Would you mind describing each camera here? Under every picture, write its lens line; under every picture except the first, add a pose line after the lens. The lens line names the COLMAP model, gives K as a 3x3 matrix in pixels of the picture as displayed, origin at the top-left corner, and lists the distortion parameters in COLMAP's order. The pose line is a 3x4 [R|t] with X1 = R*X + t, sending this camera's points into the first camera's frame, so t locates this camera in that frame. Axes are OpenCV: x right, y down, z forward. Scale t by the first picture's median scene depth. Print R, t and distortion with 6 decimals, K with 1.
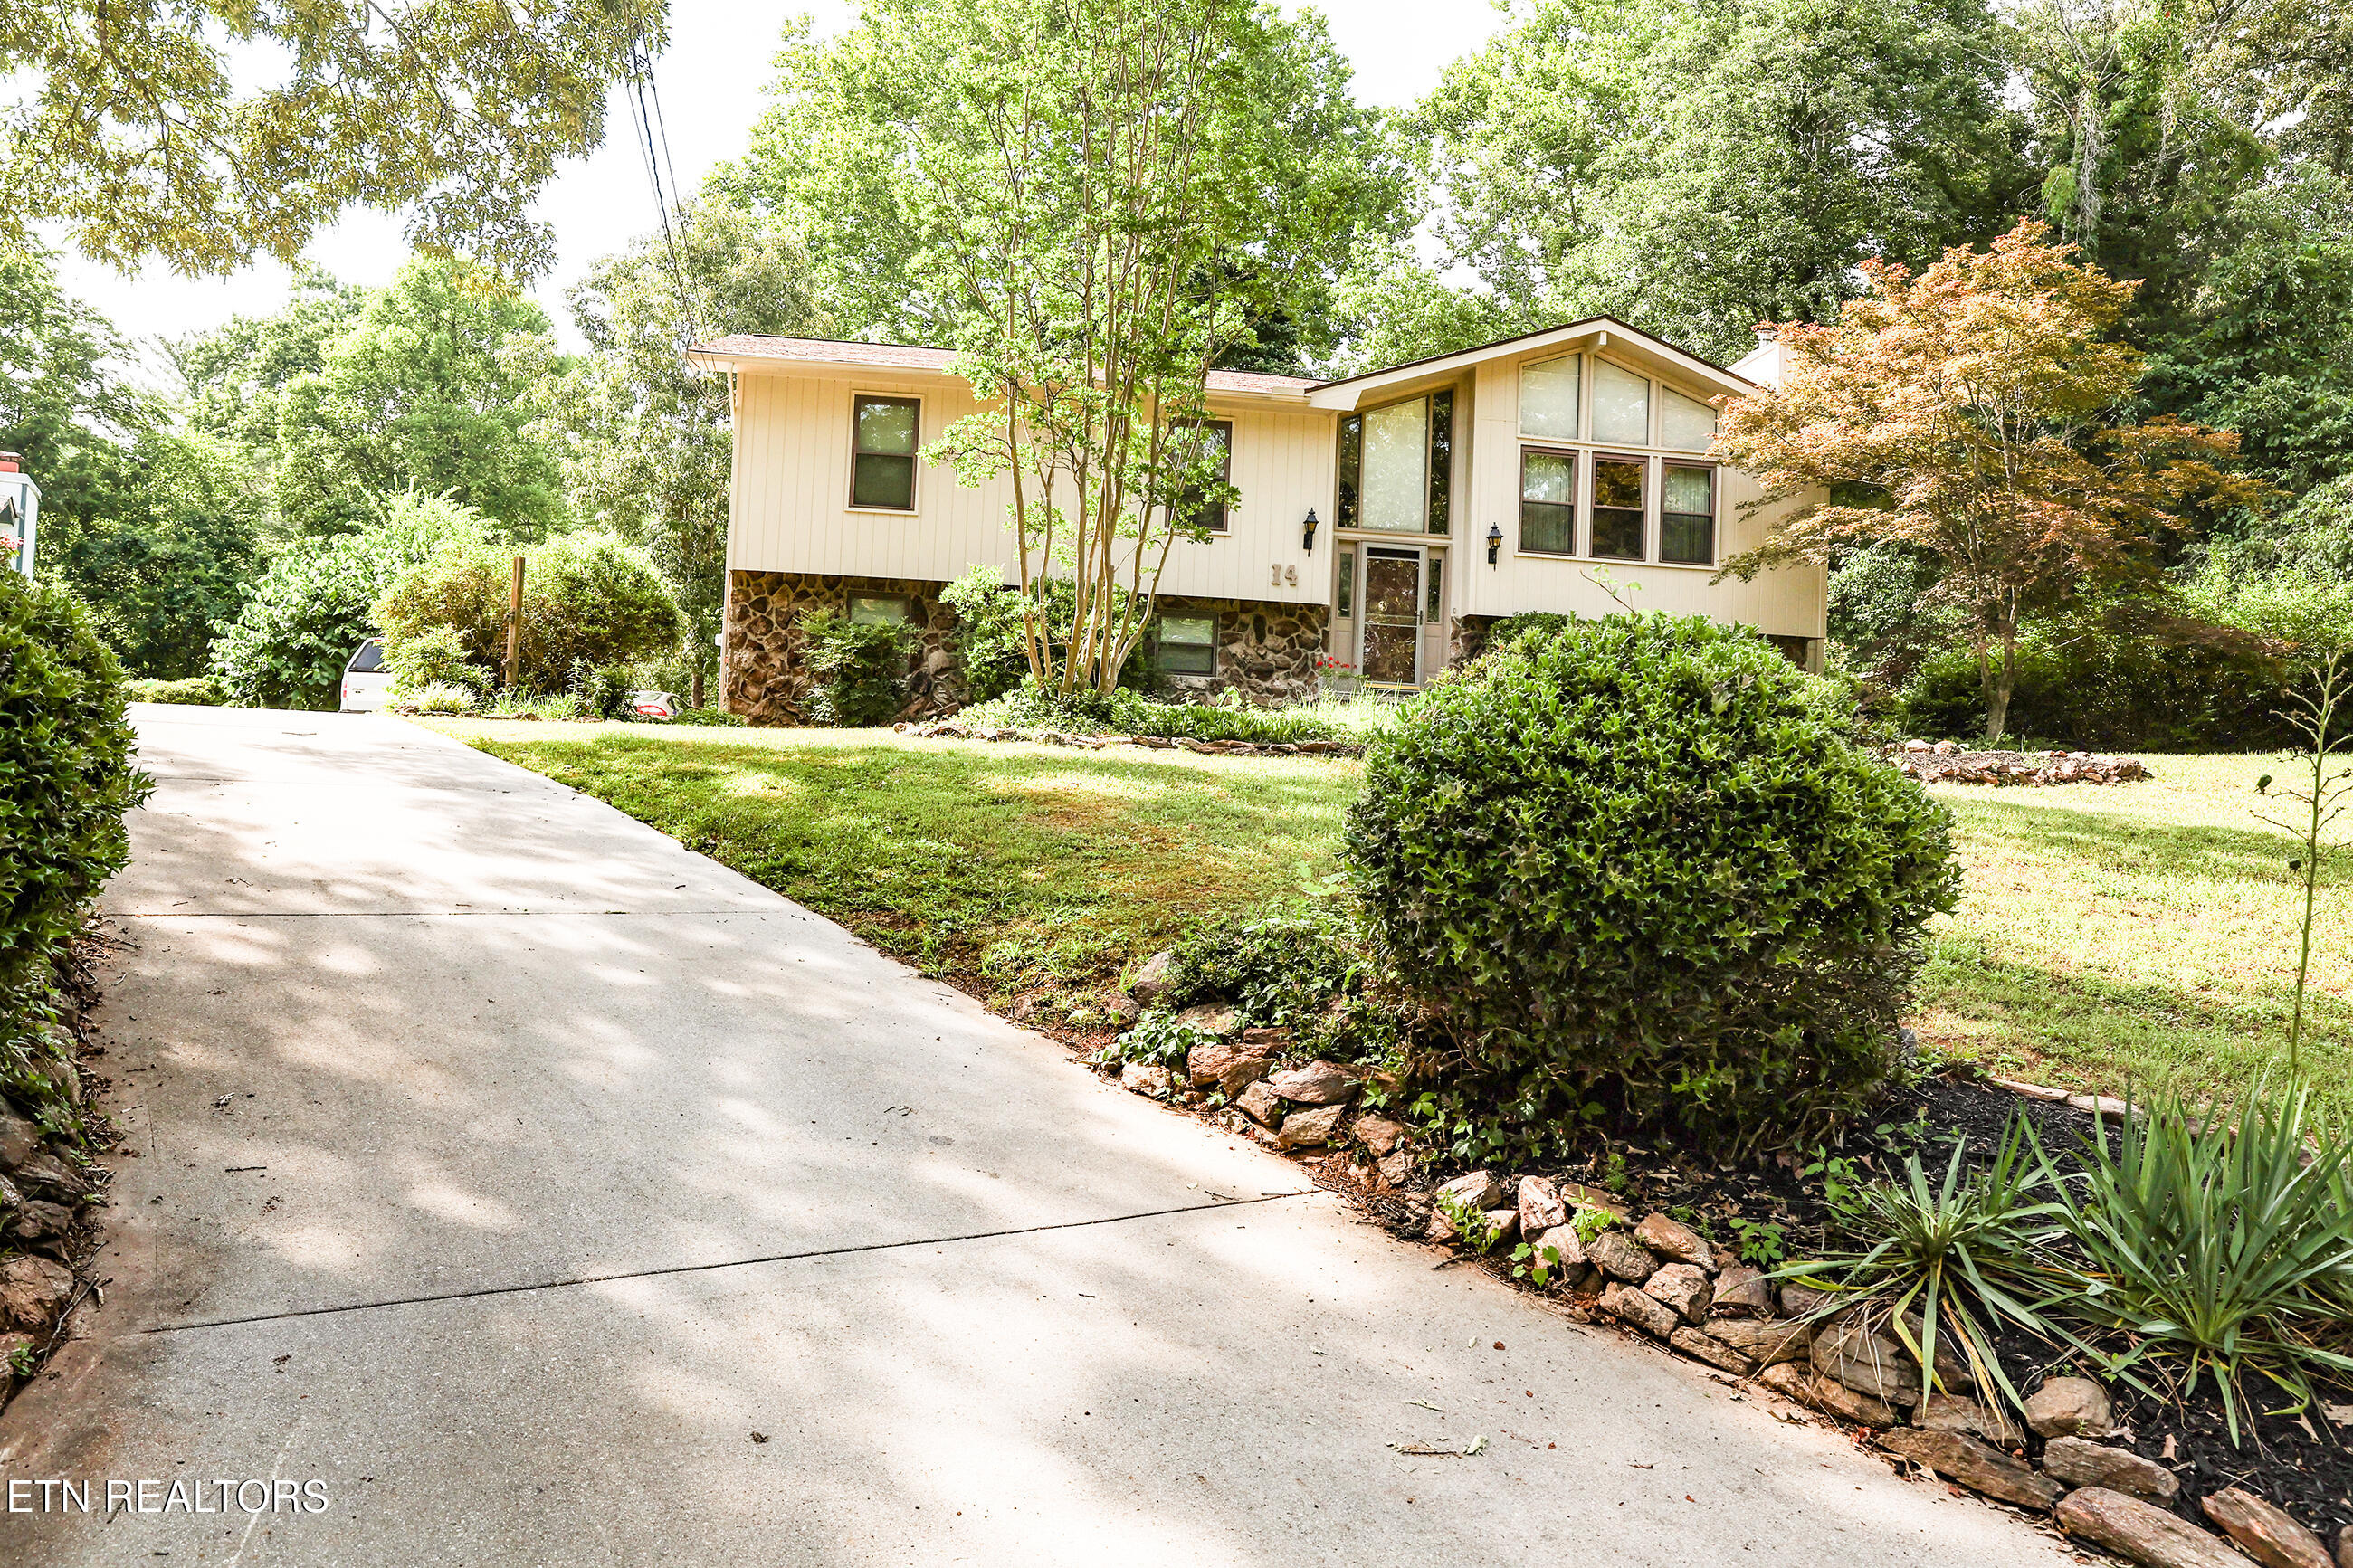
lens RADIAL K [[1691.3, 0, 1176.5], [0, 1691.3, 784.0], [0, 0, 1]] dist [-0.092731, 0.055548]
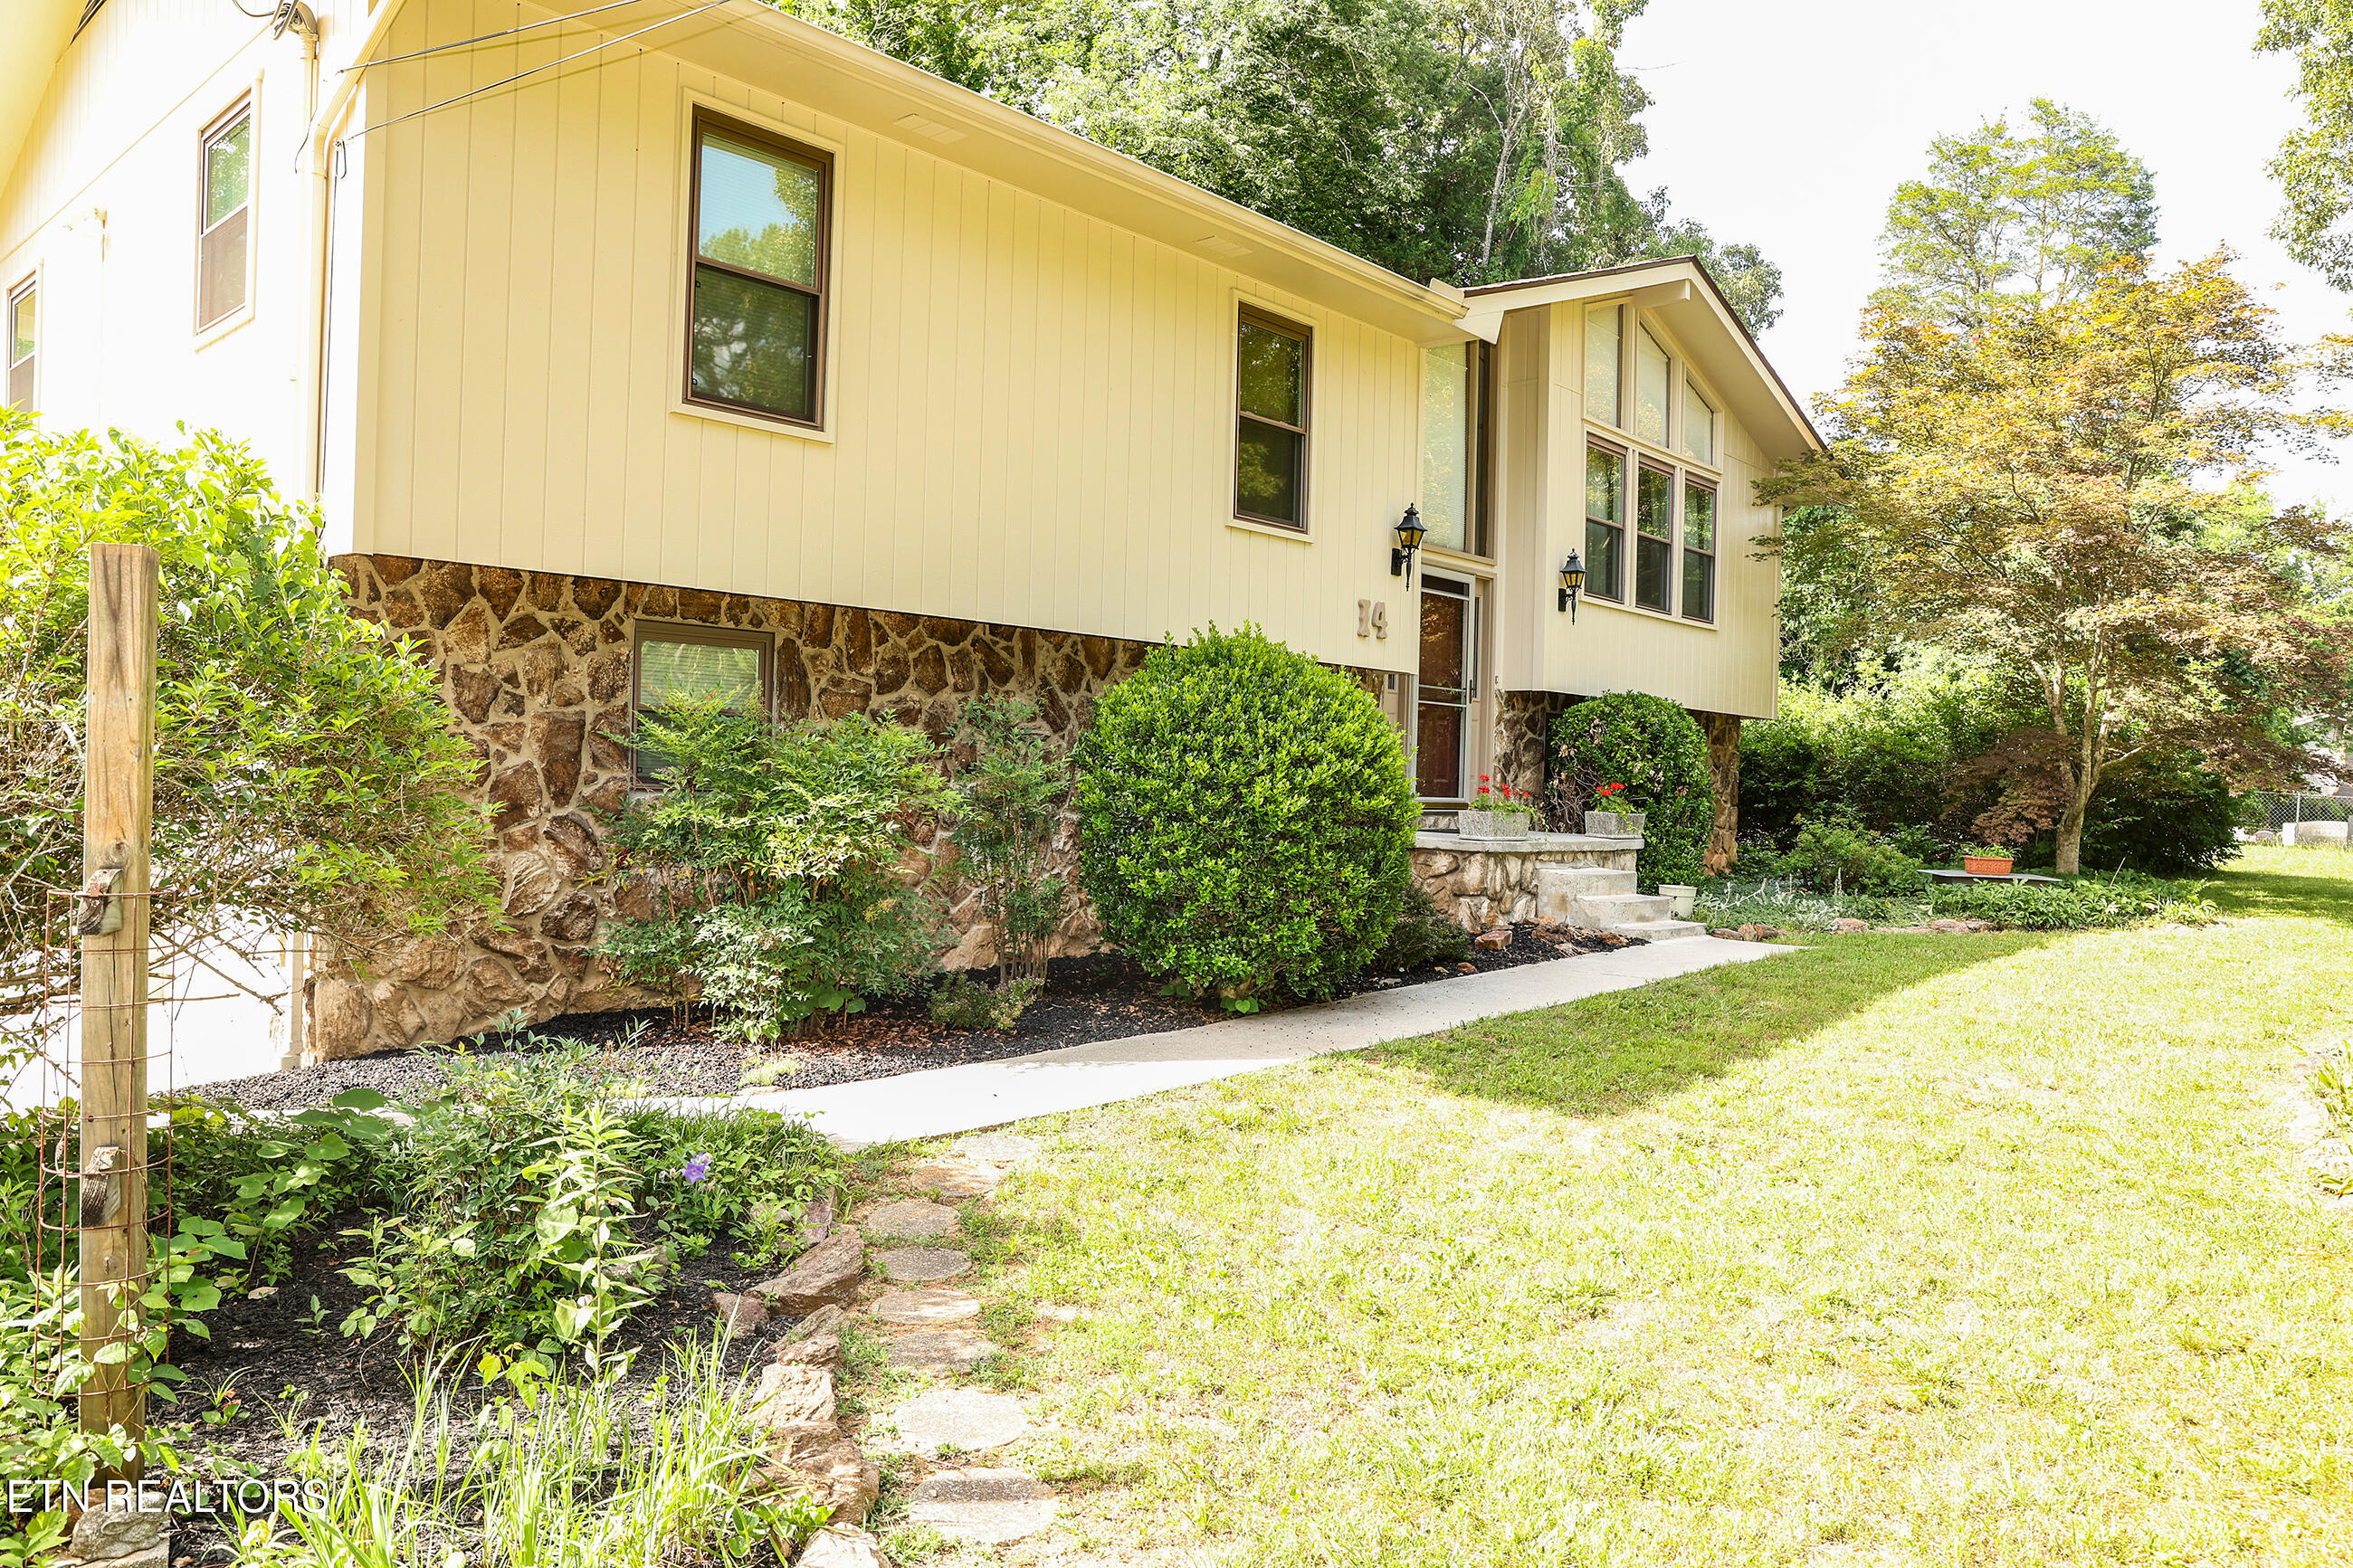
lens RADIAL K [[1627.5, 0, 1176.5], [0, 1627.5, 784.0], [0, 0, 1]] dist [-0.095721, 0.071833]
pose [[0.767216, -0.024097, 0.640936, -0.326379], [-0.004088, 0.999090, 0.042456, -0.091061], [-0.641376, -0.035193, 0.766419, 0.620260]]
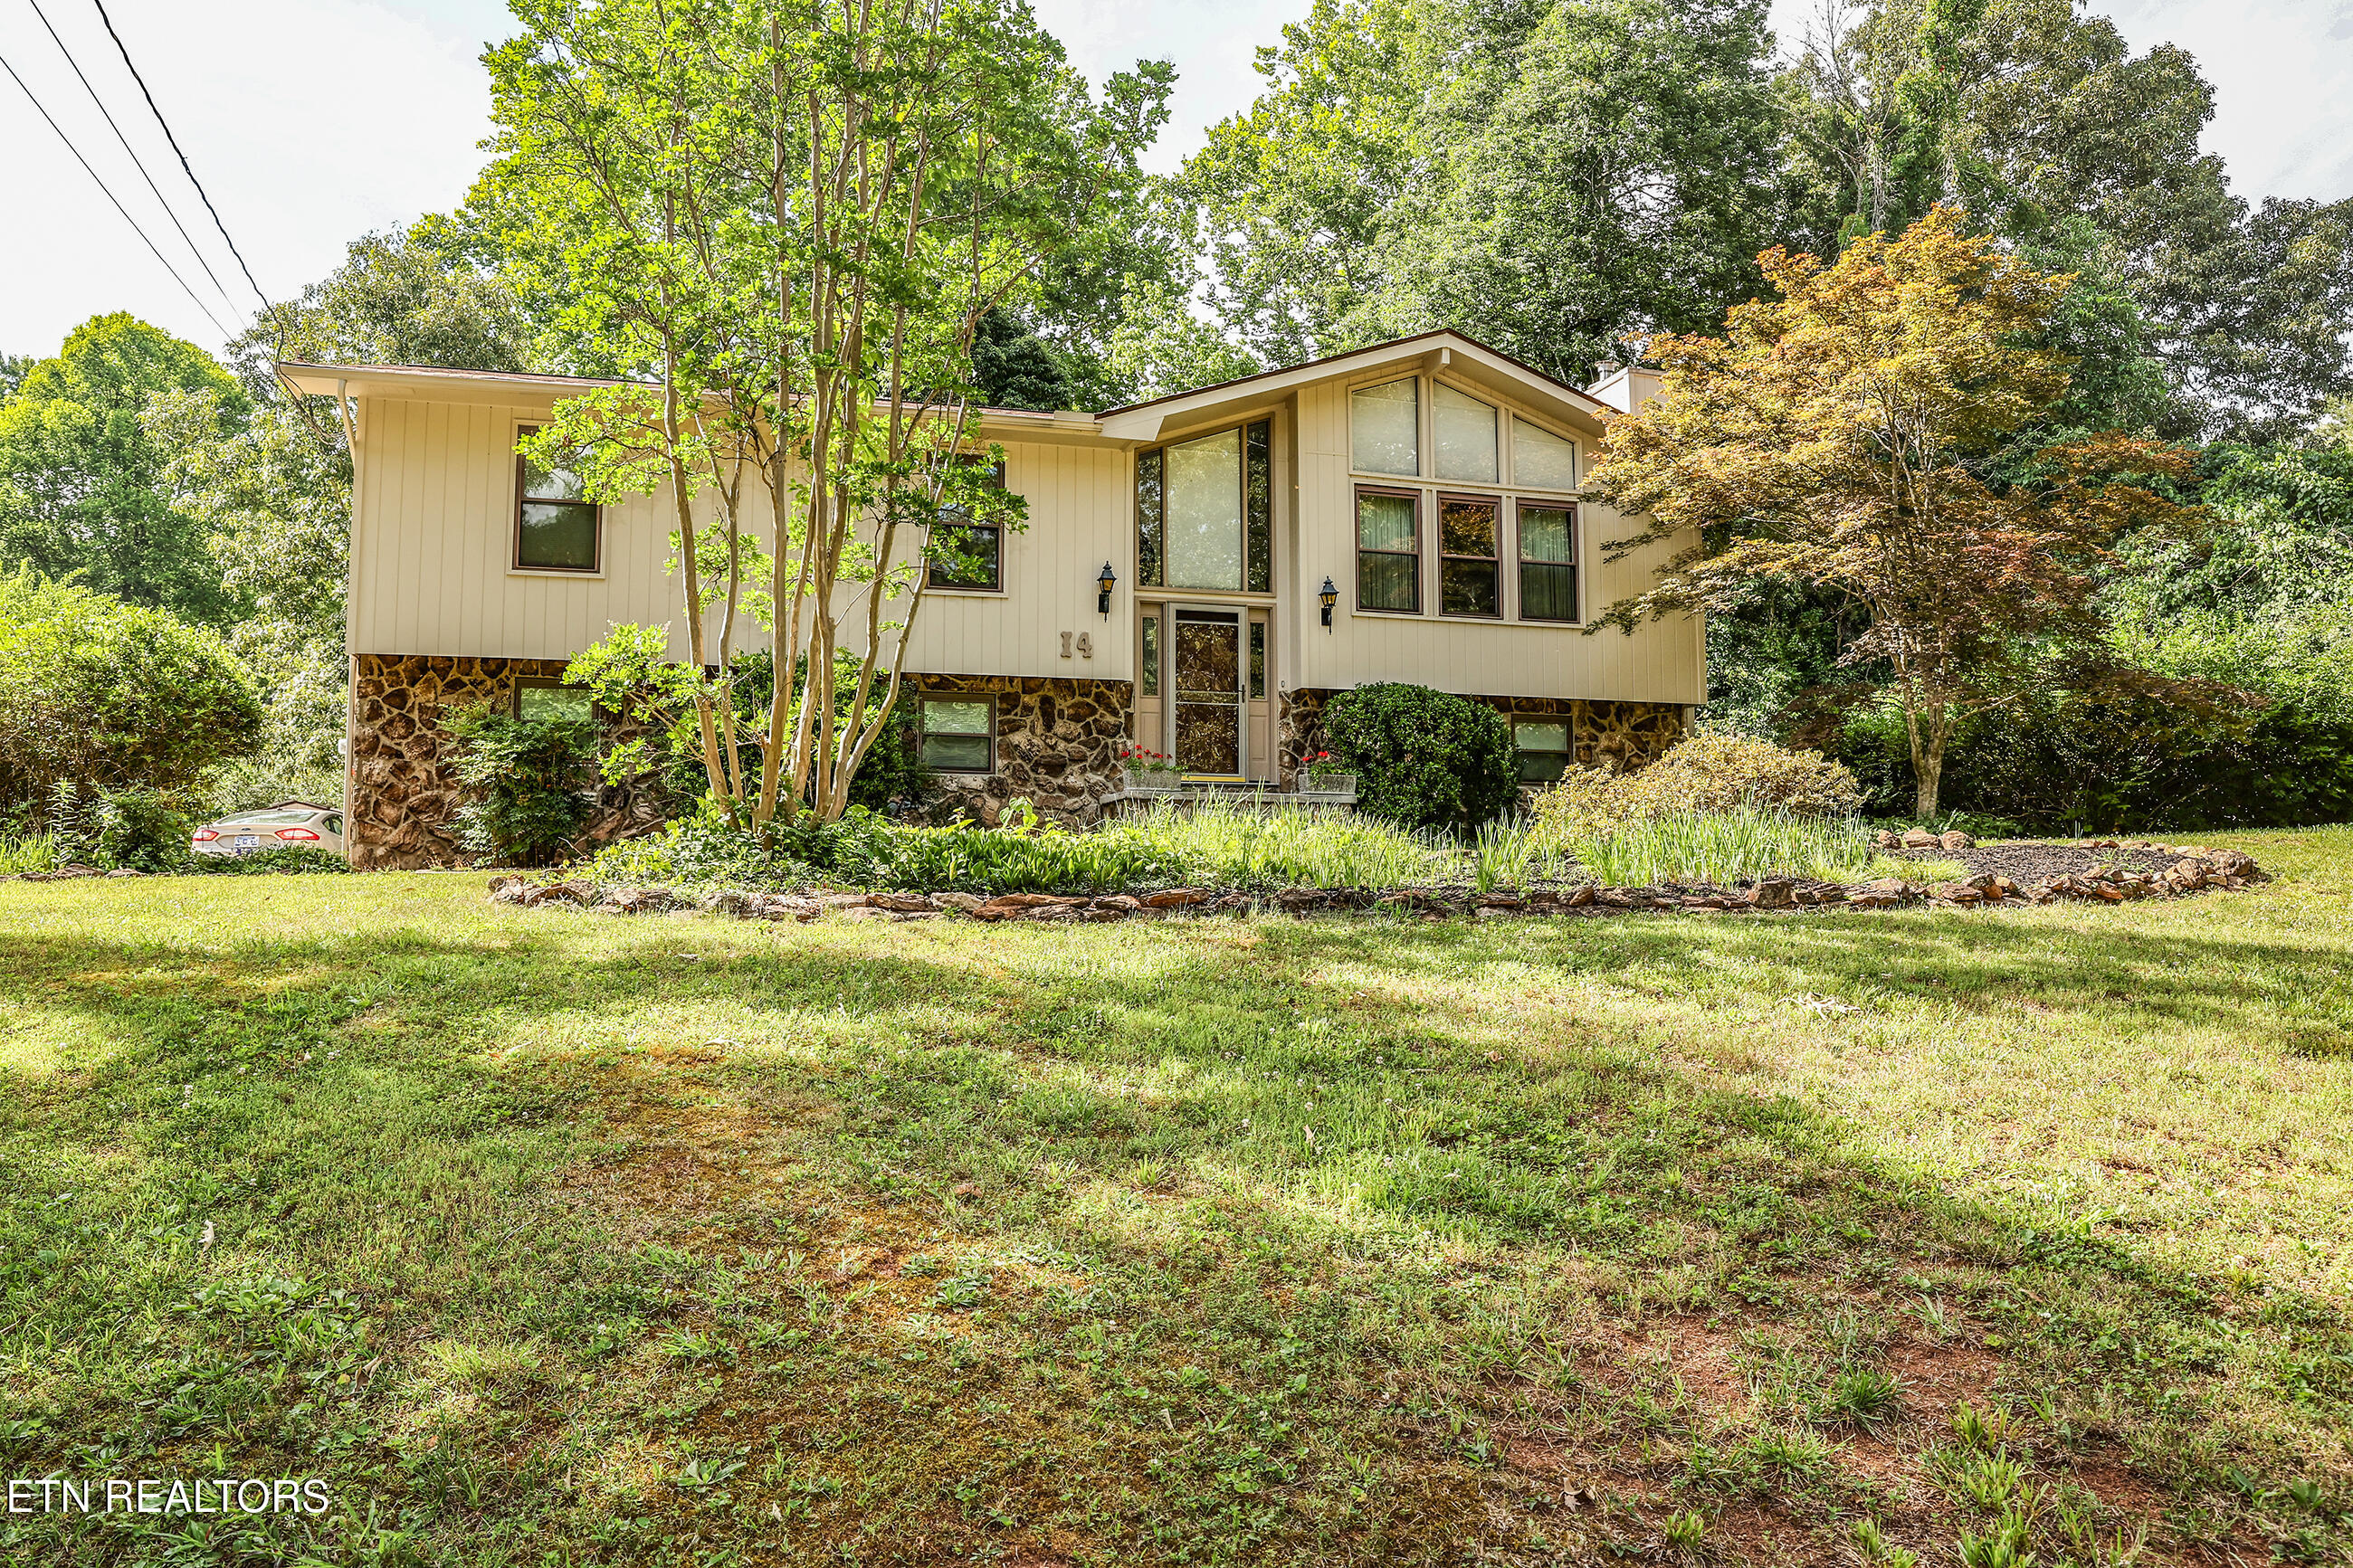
lens RADIAL K [[1627.5, 0, 1176.5], [0, 1627.5, 784.0], [0, 0, 1]] dist [-0.095721, 0.071833]
pose [[0.990122, -0.032818, 0.136316, 0.003345], [0.039333, 0.998195, -0.045378, -0.020267], [-0.134581, 0.050291, 0.989626, 0.225599]]
